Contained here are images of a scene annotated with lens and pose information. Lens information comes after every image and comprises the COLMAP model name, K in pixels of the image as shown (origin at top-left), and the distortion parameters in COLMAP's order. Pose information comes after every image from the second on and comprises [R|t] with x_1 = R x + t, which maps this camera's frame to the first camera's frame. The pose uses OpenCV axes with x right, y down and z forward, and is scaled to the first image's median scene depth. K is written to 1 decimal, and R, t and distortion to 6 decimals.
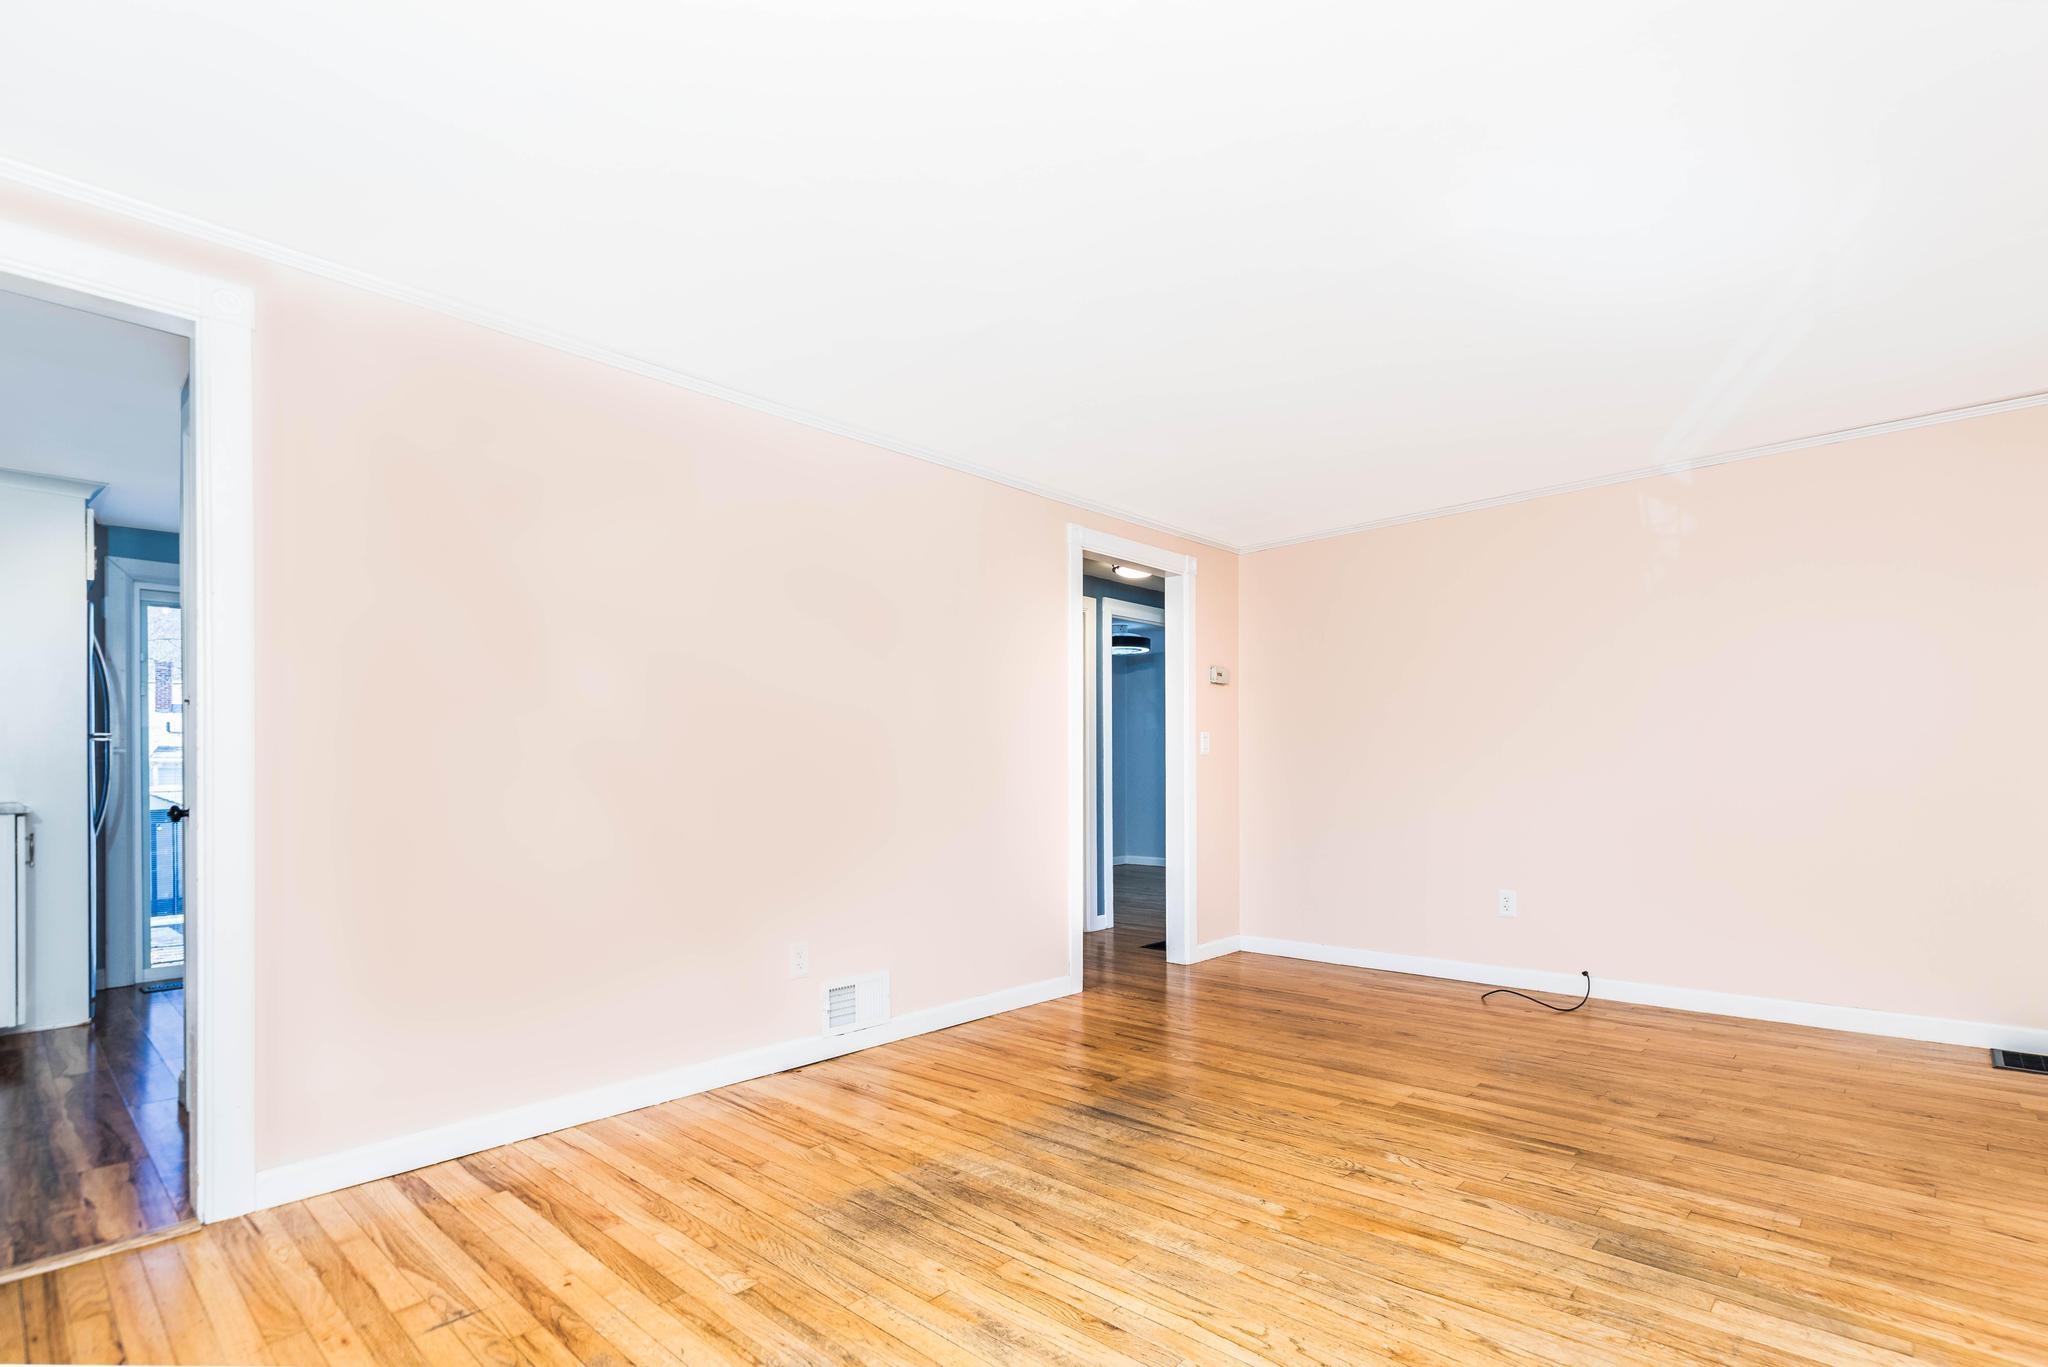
lens RADIAL K [[978.9, 0, 1048.0], [0, 978.9, 771.4], [0, 0, 1]] dist [0.005862, 0.000644]
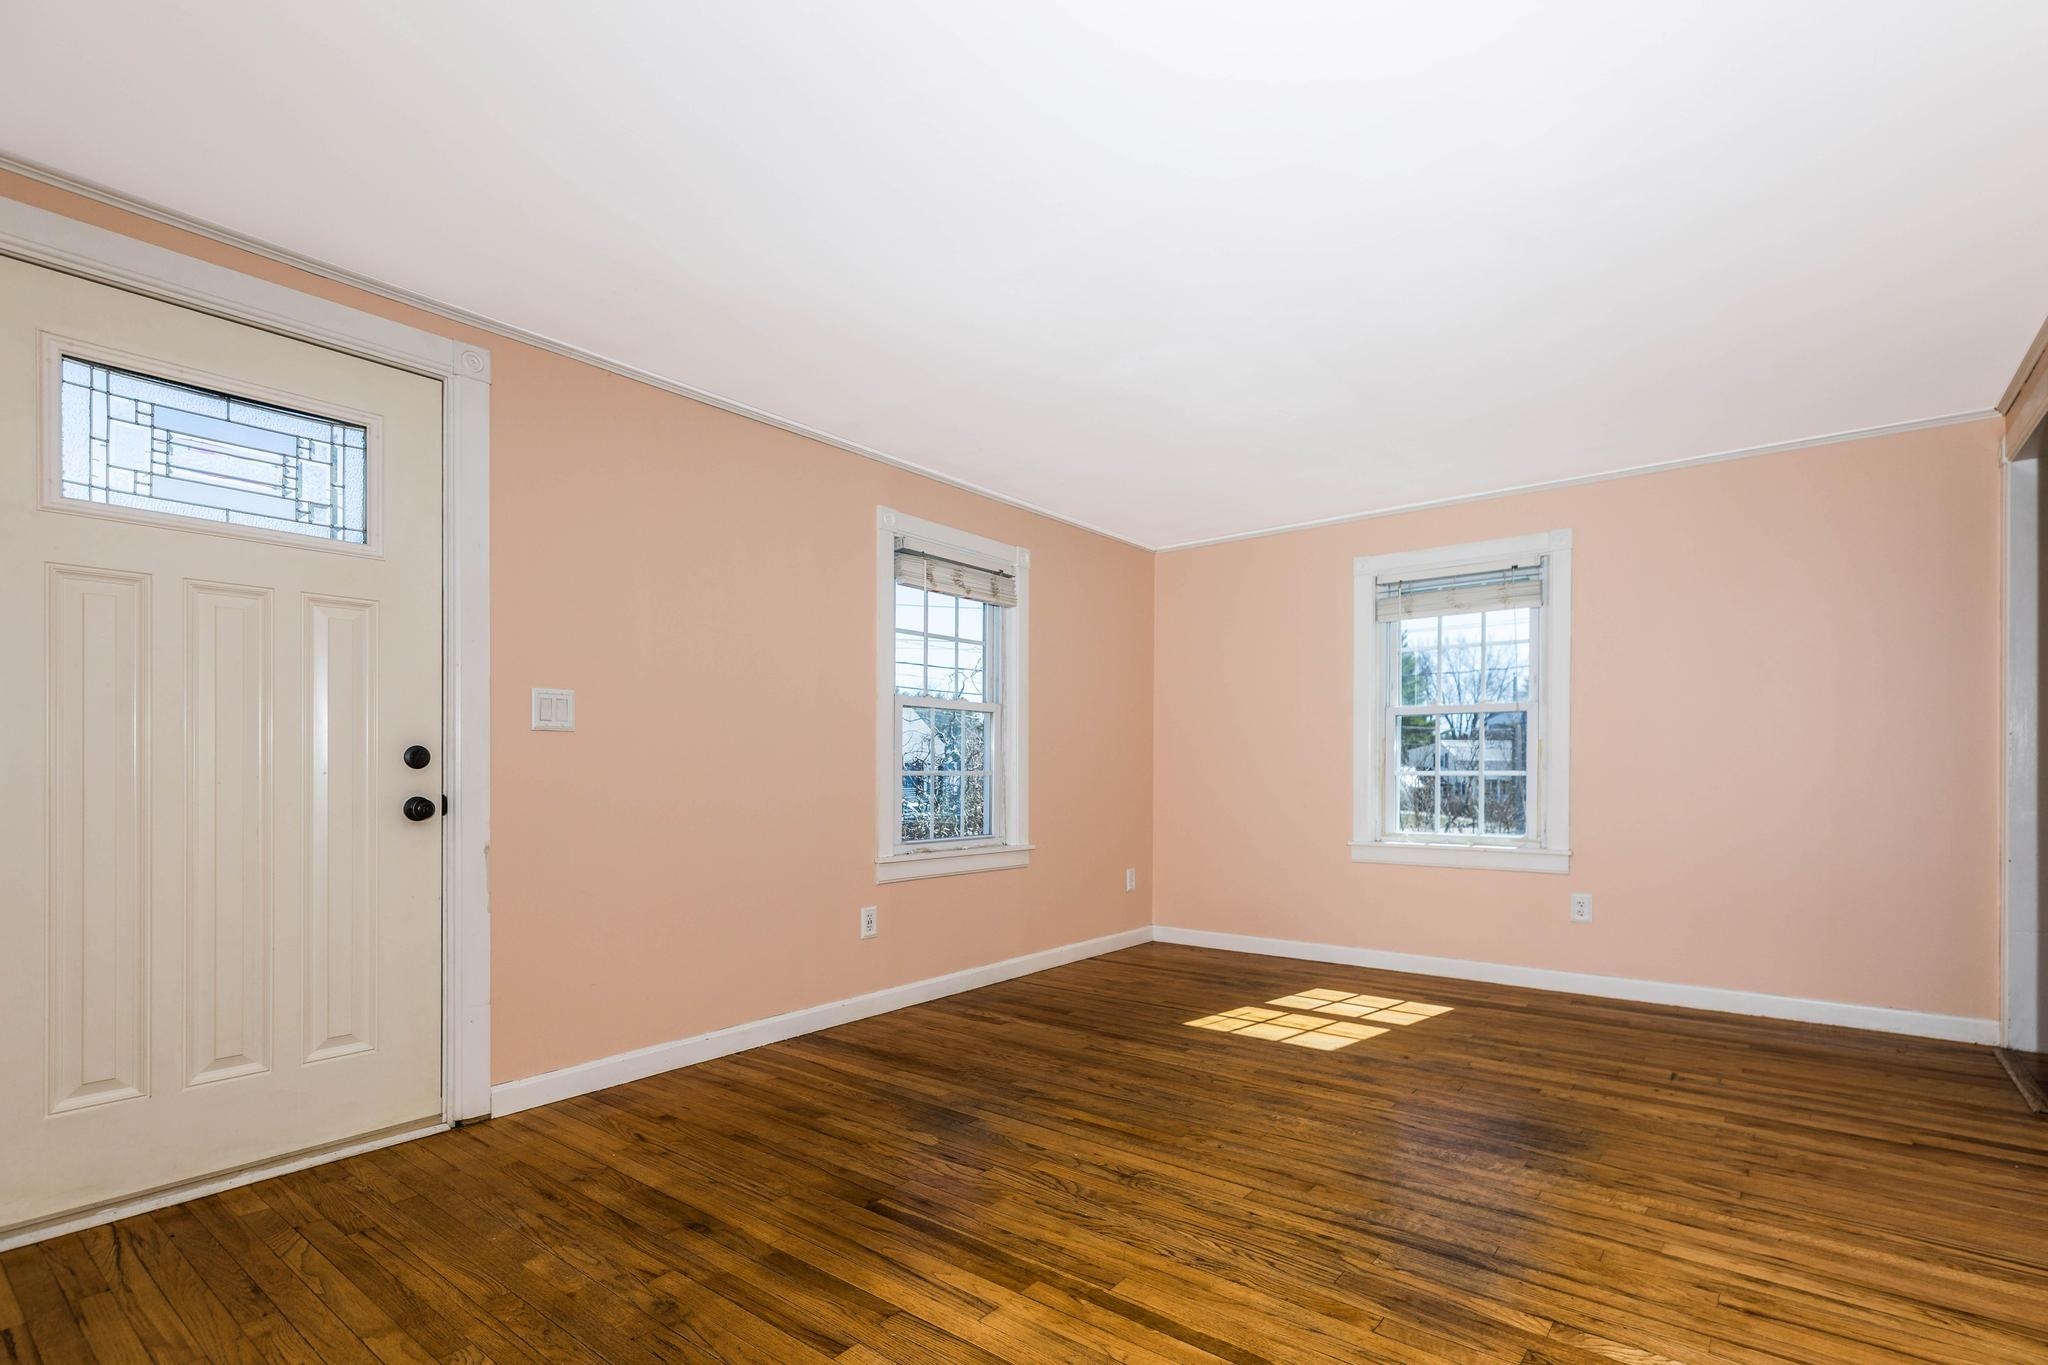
lens RADIAL K [[981.3, 0, 1038.4], [0, 981.3, 796.2], [0, 0, 1]] dist [0.001272, -0.000025]
pose [[-0.997587, 0.014214, -0.067952, 0.443608], [0.012473, 0.999585, 0.025978, 0.003766], [0.068293, 0.025067, -0.997350, 1.865871]]
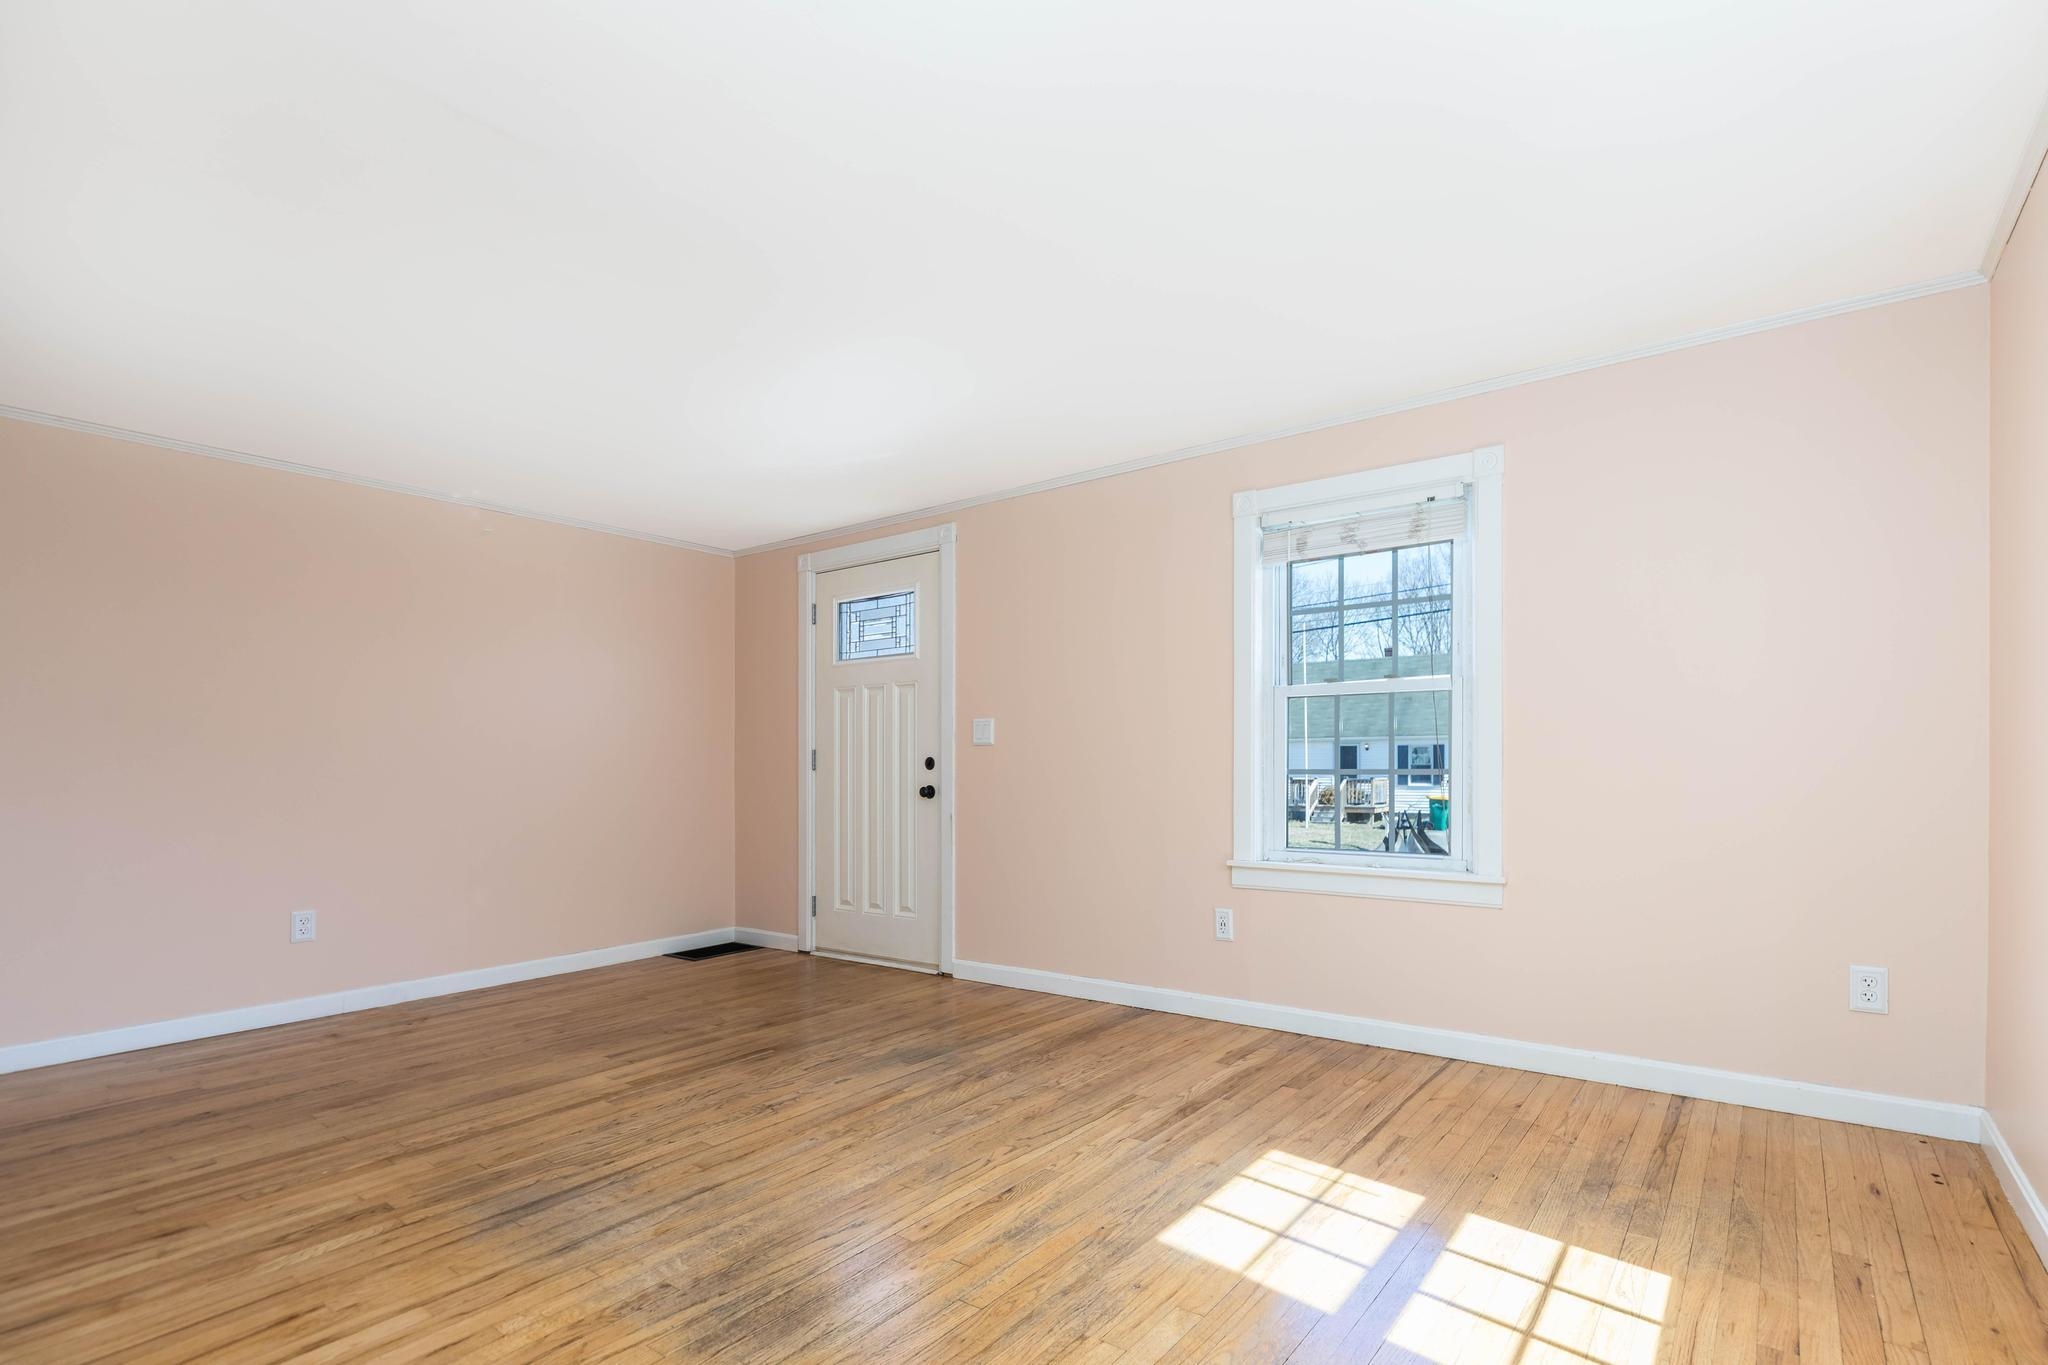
lens RADIAL K [[978.9, 0, 1048.0], [0, 978.9, 770.4], [0, 0, 1]] dist [0.005862, 0.000644]
pose [[-0.095481, 0.005365, 0.995417, -0.866070], [0.007805, 0.999959, -0.004641, 0.005073], [-0.995401, 0.007326, -0.095519, 0.736567]]
